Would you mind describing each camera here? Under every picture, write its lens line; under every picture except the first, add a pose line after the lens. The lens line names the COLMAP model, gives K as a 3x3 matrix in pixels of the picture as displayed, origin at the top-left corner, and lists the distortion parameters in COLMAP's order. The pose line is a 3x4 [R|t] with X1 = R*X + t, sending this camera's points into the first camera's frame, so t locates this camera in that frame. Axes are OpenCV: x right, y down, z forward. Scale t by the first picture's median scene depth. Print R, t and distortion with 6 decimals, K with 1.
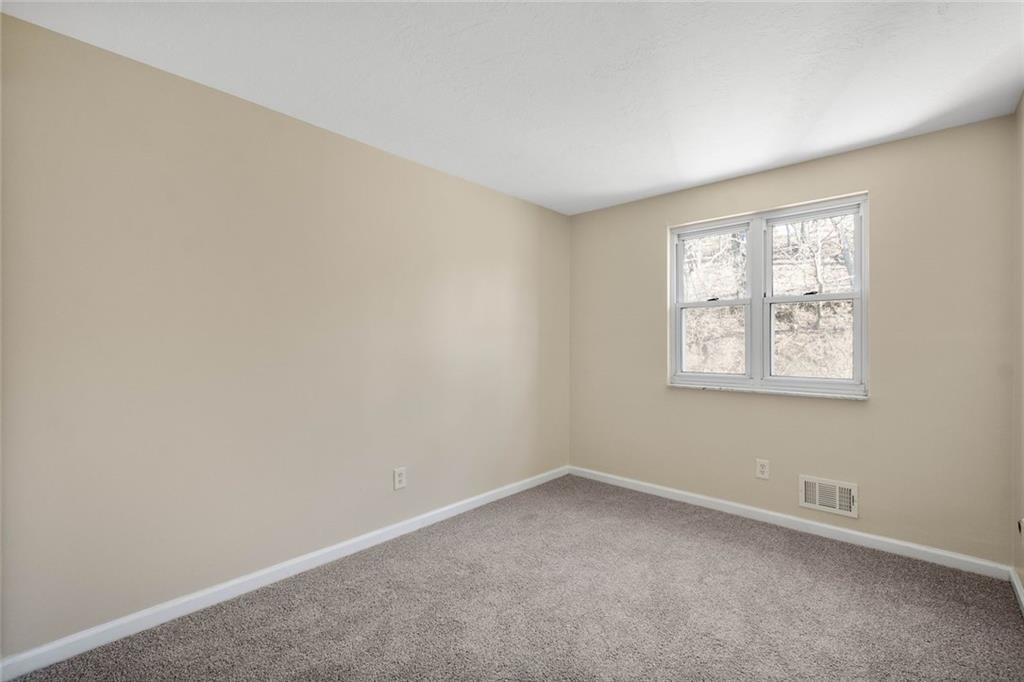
lens RADIAL K [[450.8, 0, 510.4], [0, 450.8, 333.6], [0, 0, 1]] dist [0.014128, -0.000086]
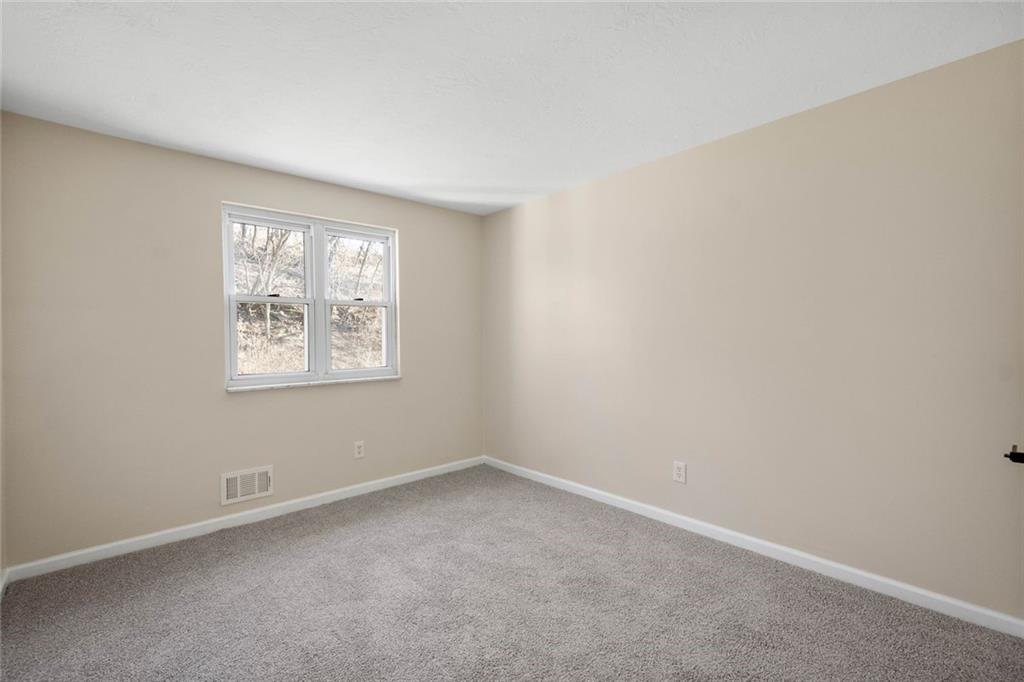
lens RADIAL K [[450.8, 0, 510.4], [0, 450.8, 333.6], [0, 0, 1]] dist [0.014128, -0.000086]
pose [[0.117343, 0.006781, 0.993068, -0.466934], [-0.003320, 0.999974, -0.006436, 0.010188], [-0.993086, -0.002541, 0.117363, 0.423988]]
